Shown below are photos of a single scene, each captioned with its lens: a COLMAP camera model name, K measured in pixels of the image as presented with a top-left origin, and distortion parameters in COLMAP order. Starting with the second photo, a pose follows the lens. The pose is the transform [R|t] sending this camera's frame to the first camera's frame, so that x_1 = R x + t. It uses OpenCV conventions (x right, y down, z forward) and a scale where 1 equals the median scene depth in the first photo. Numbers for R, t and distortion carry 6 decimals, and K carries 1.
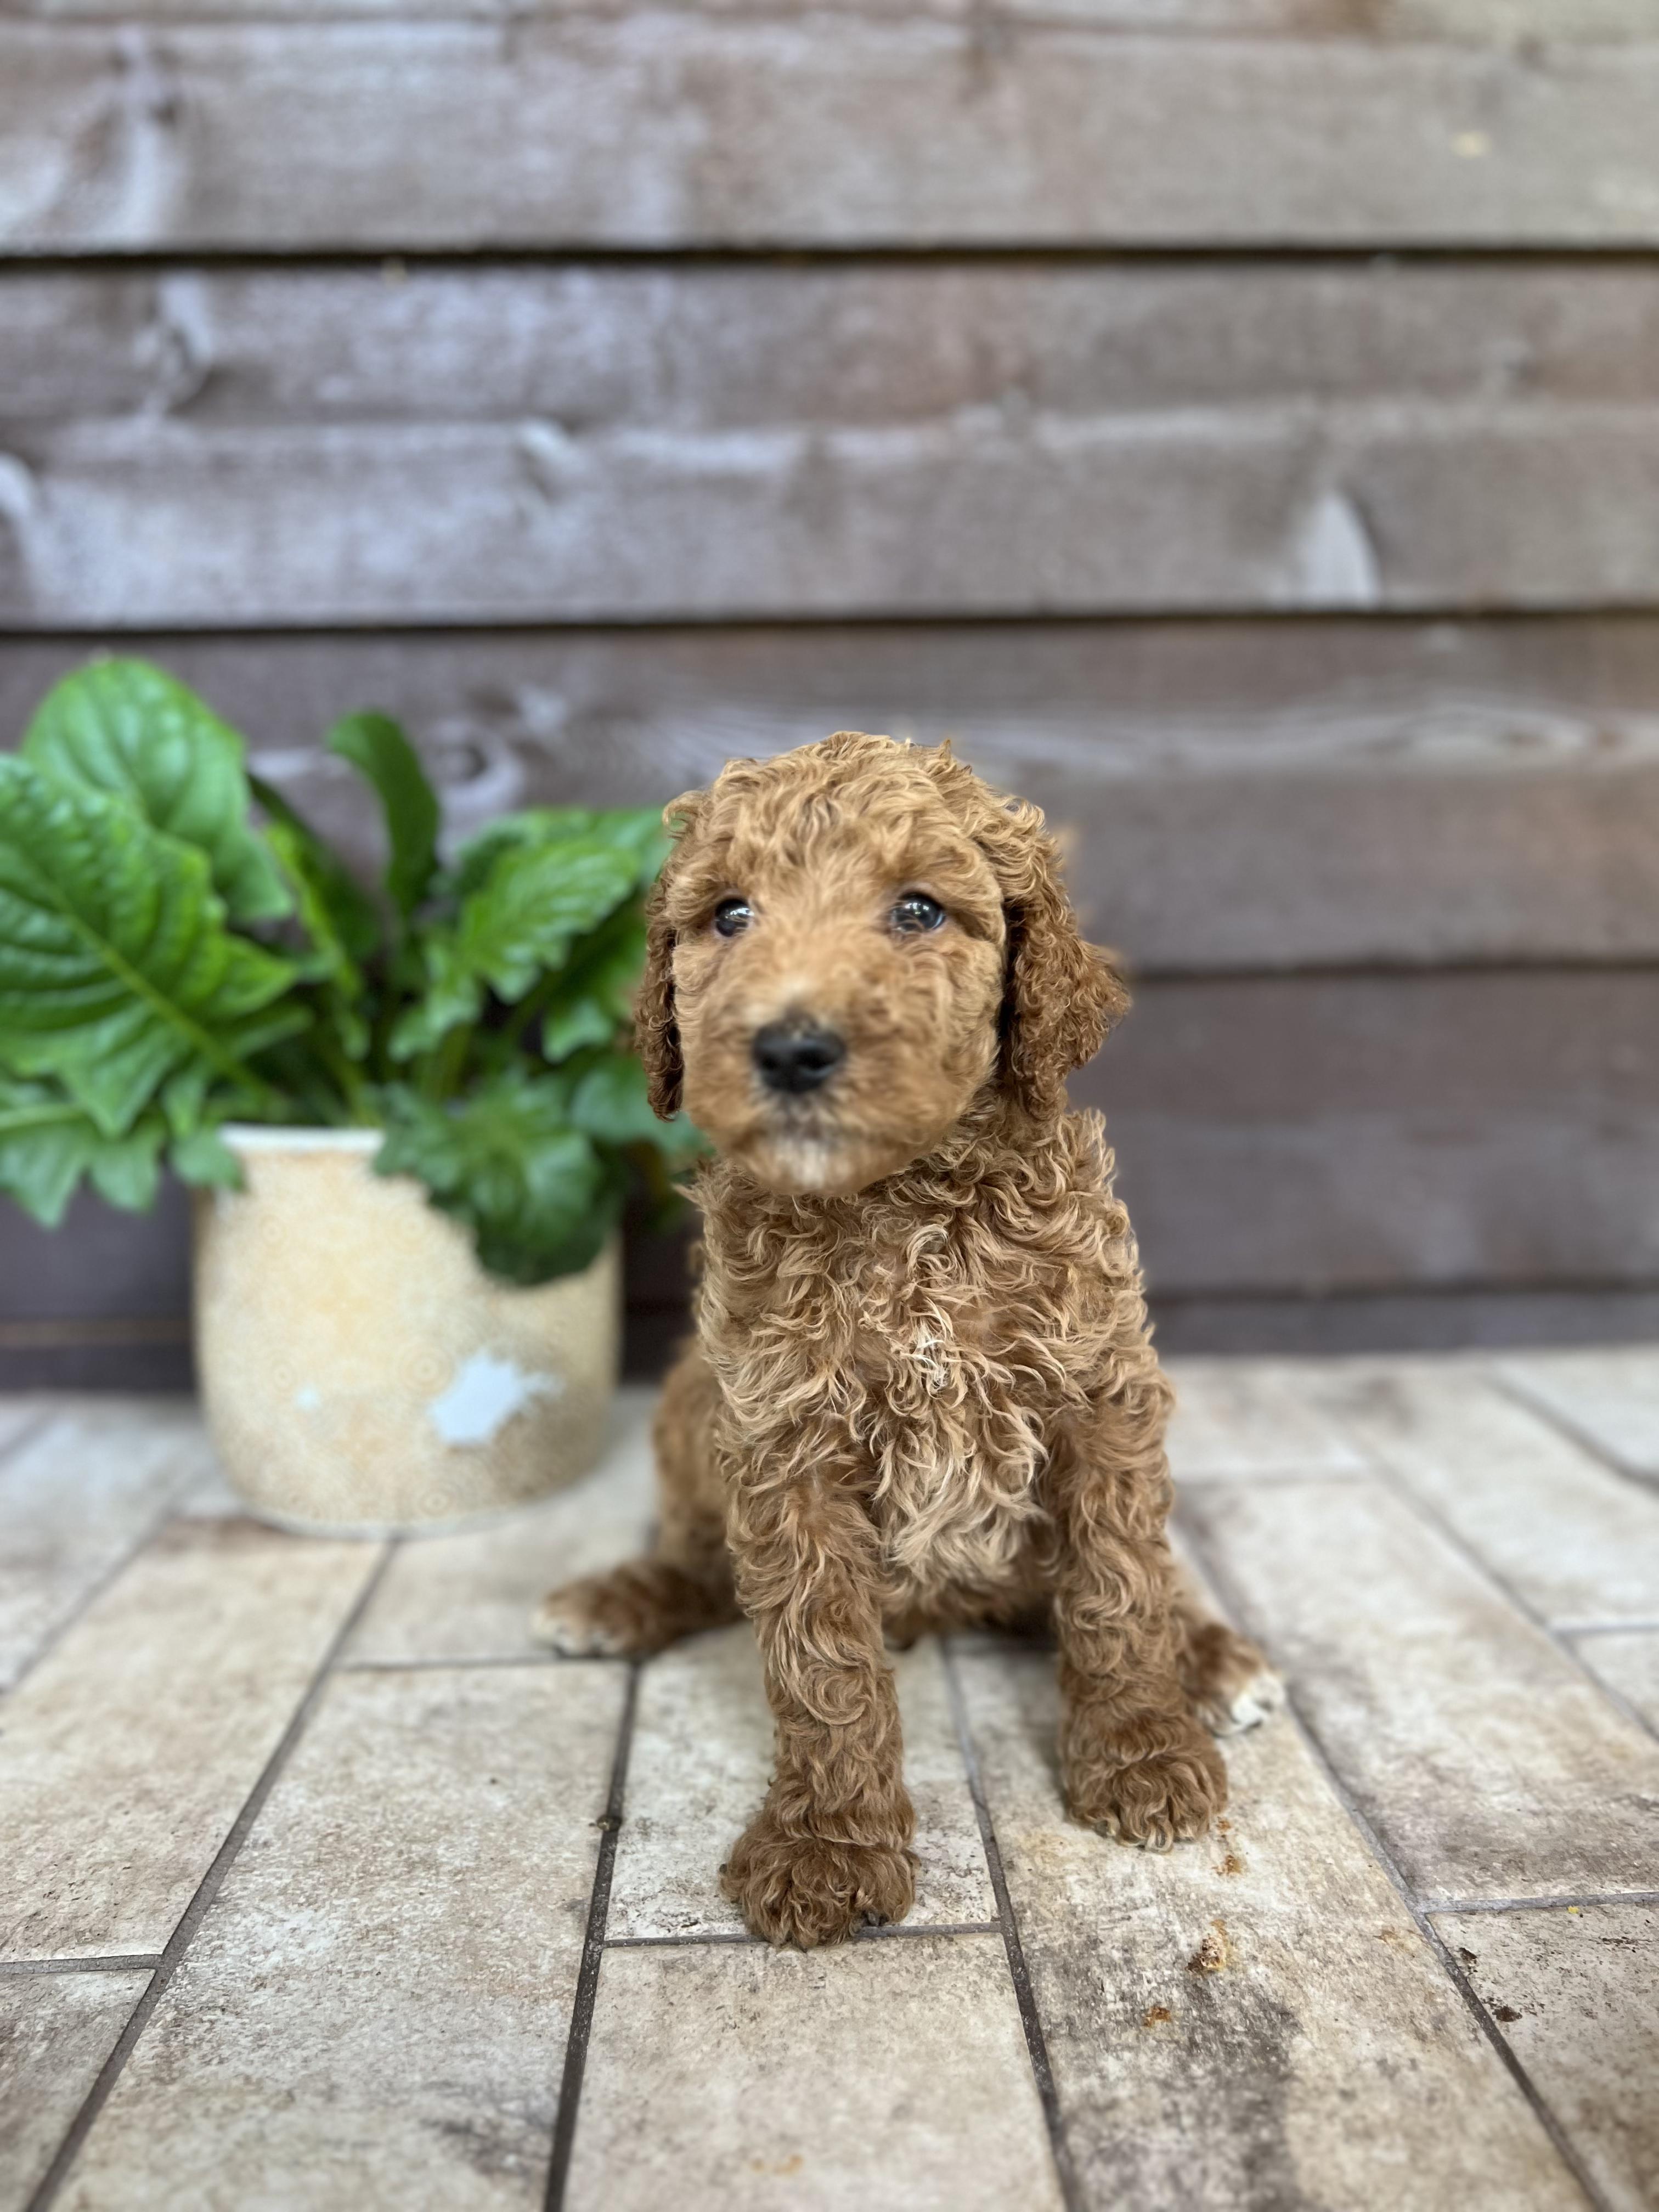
lens RADIAL K [[1695.7, 0, 826.8], [0, 1695.7, 1103.1], [0, 0, 1]] dist [0.018155, -0.023215]
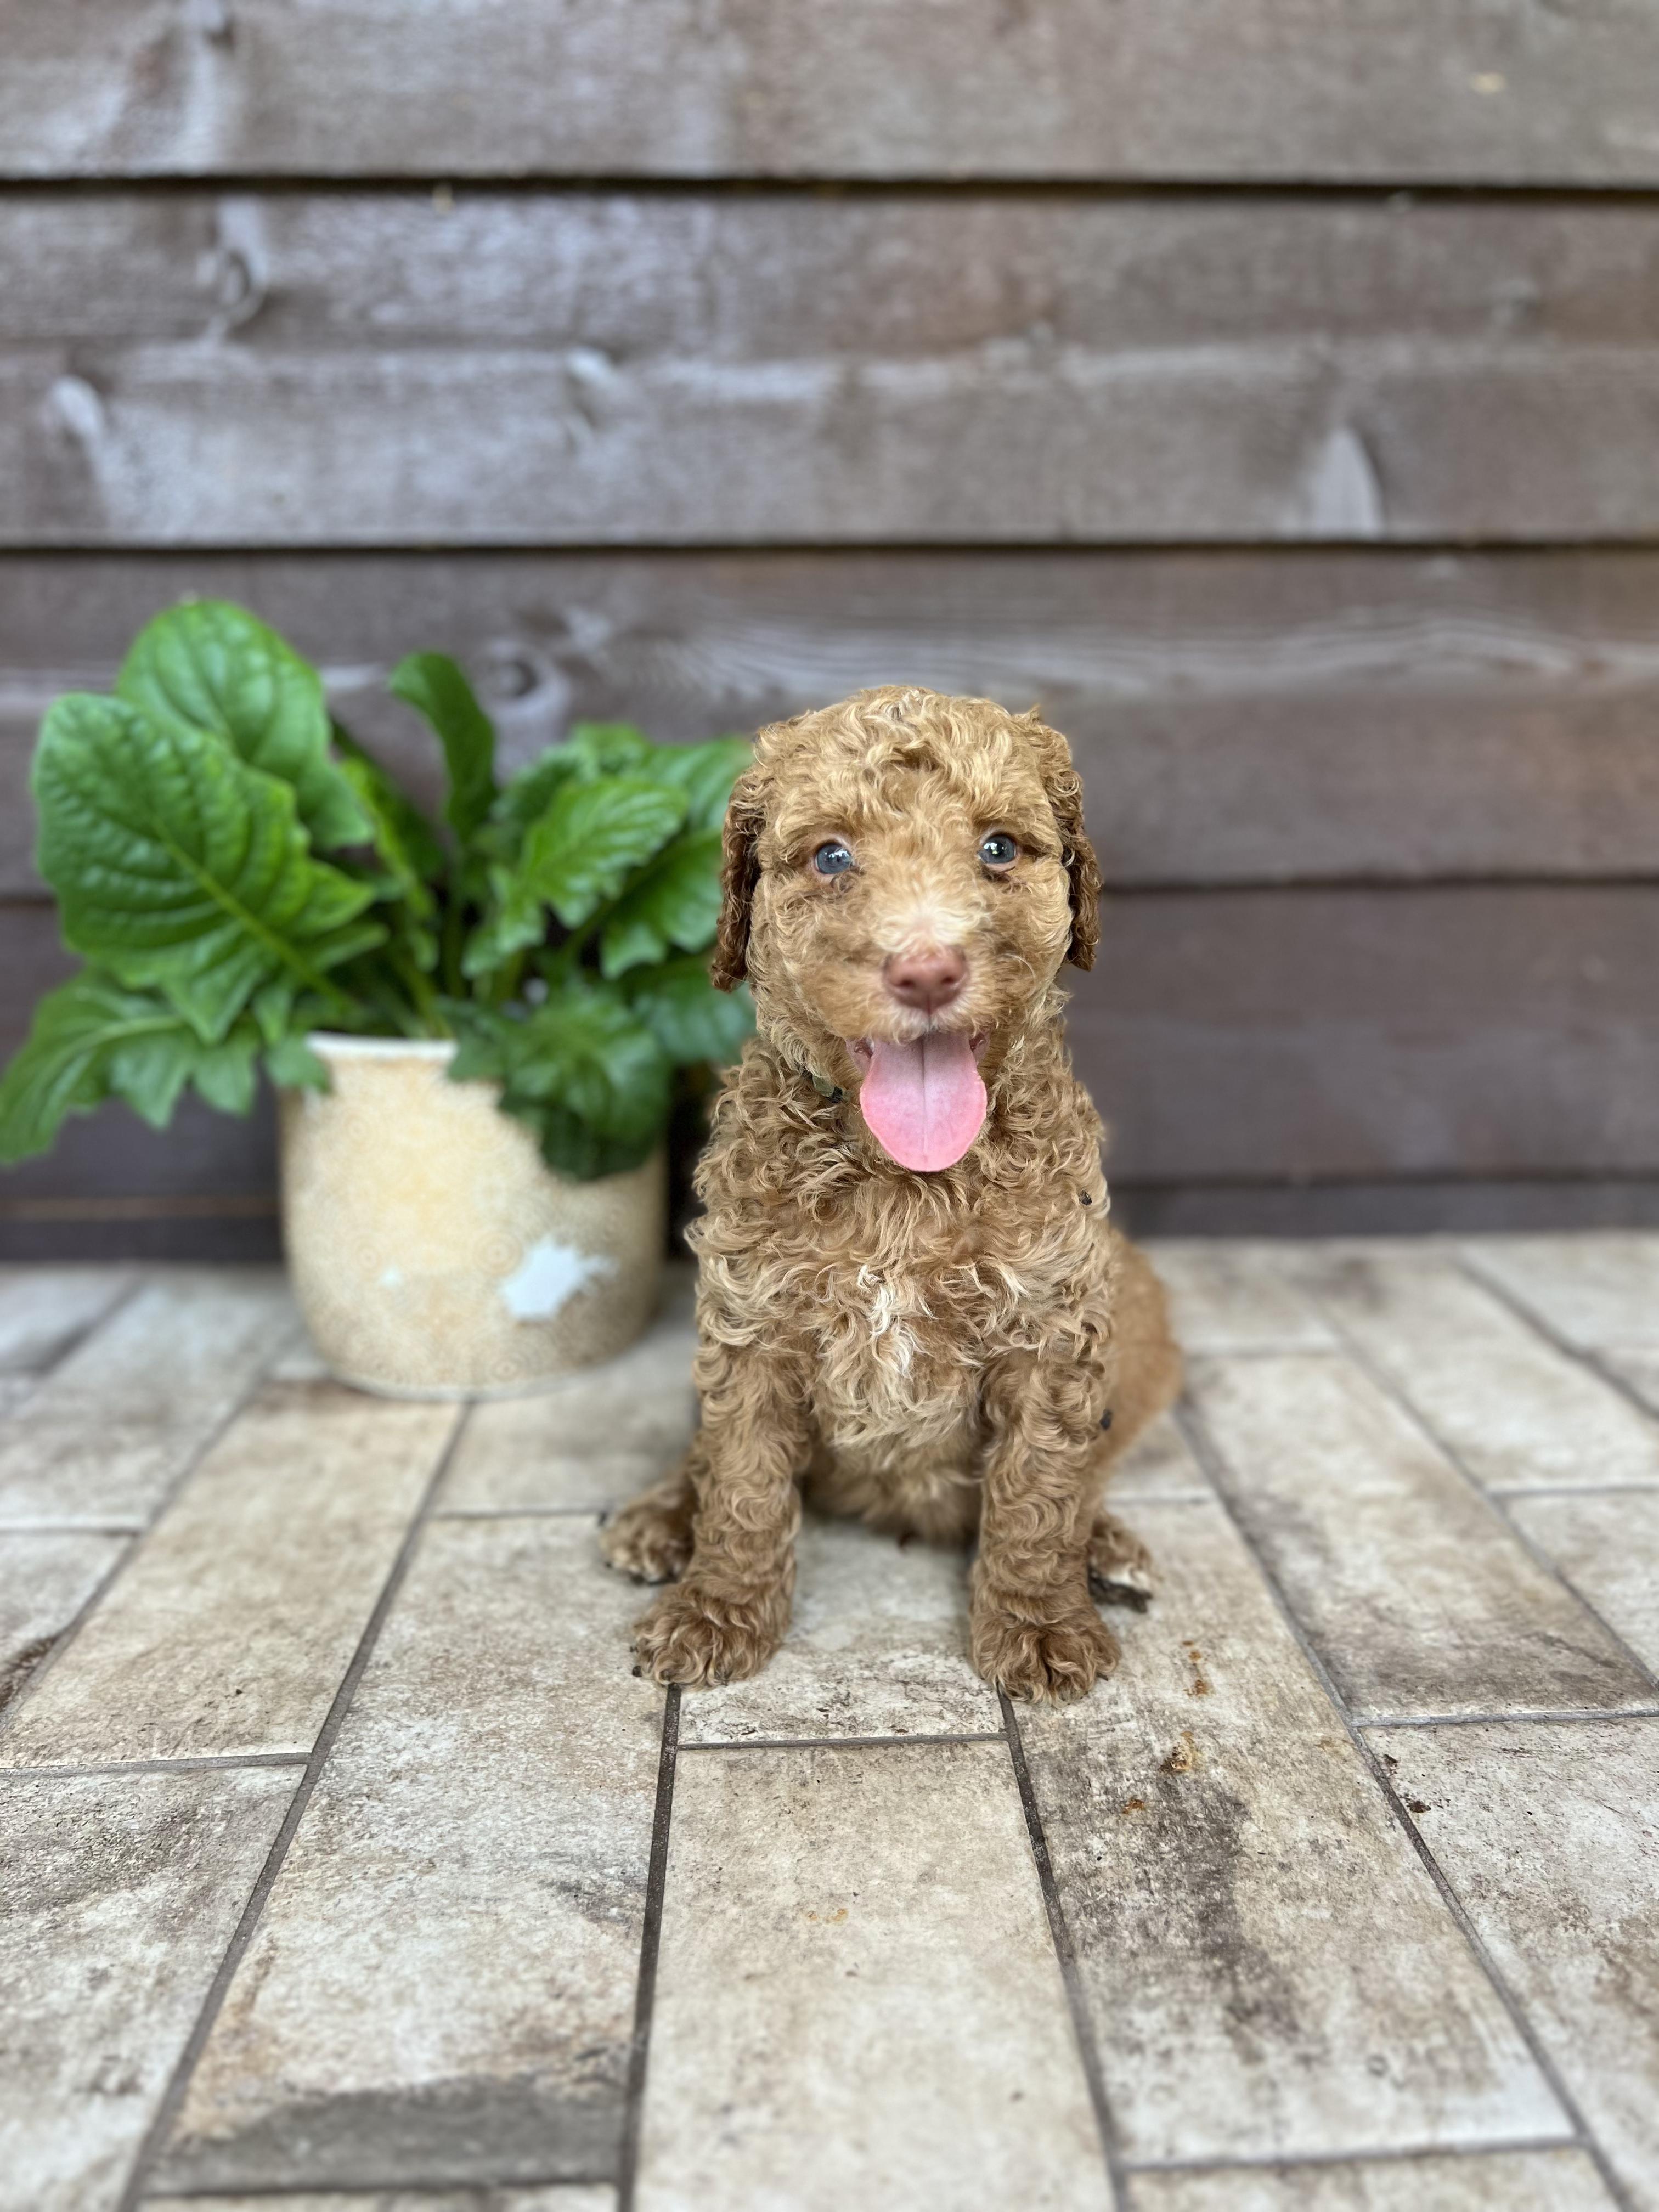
lens RADIAL K [[1695.7, 0, 845.6], [0, 1695.7, 1104.3], [0, 0, 1]] dist [0.018155, -0.023215]
pose [[0.999919, 0.009794, 0.008072, -0.016410], [-0.010501, 0.995625, 0.092846, -0.045472], [-0.007128, -0.092923, 0.995648, -0.099178]]
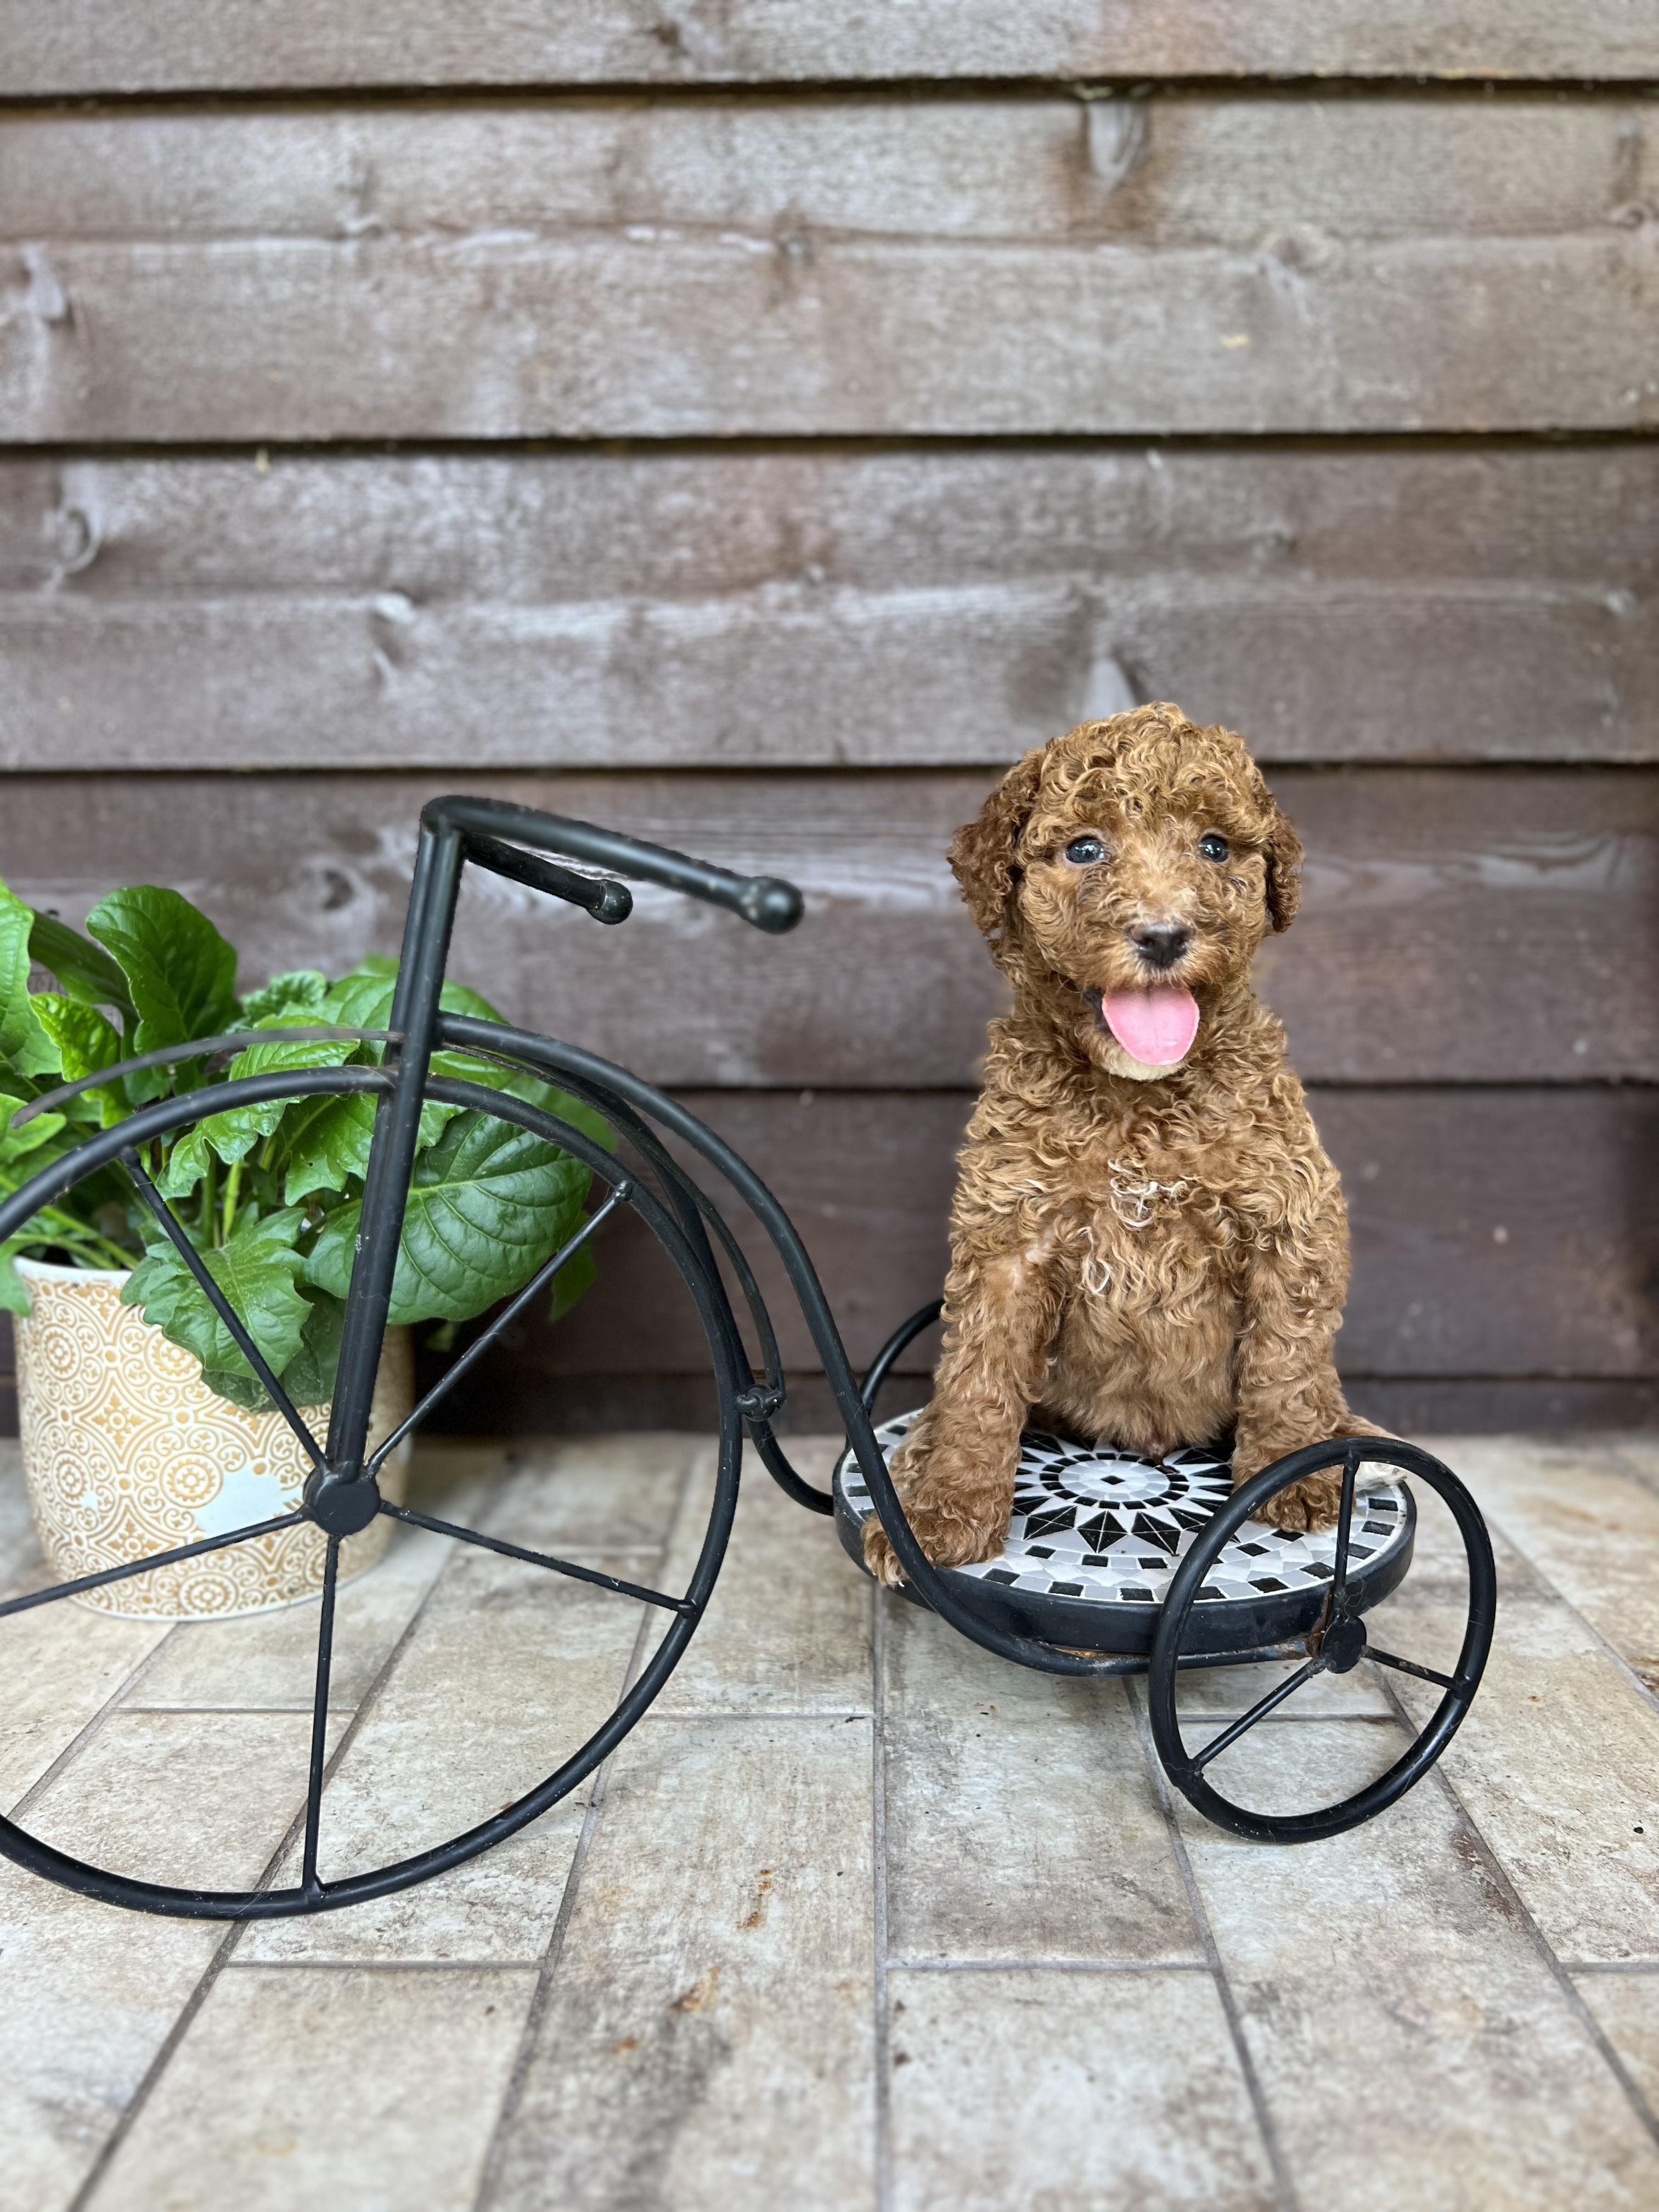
lens RADIAL K [[1695.7, 0, 844.9], [0, 1695.7, 1109.9], [0, 0, 1]] dist [0.018155, -0.023215]
pose [[0.998311, 0.021893, -0.053809, 0.237096], [-0.020613, 0.999494, 0.024229, -0.110156], [0.054313, -0.023078, 0.998257, -0.135355]]
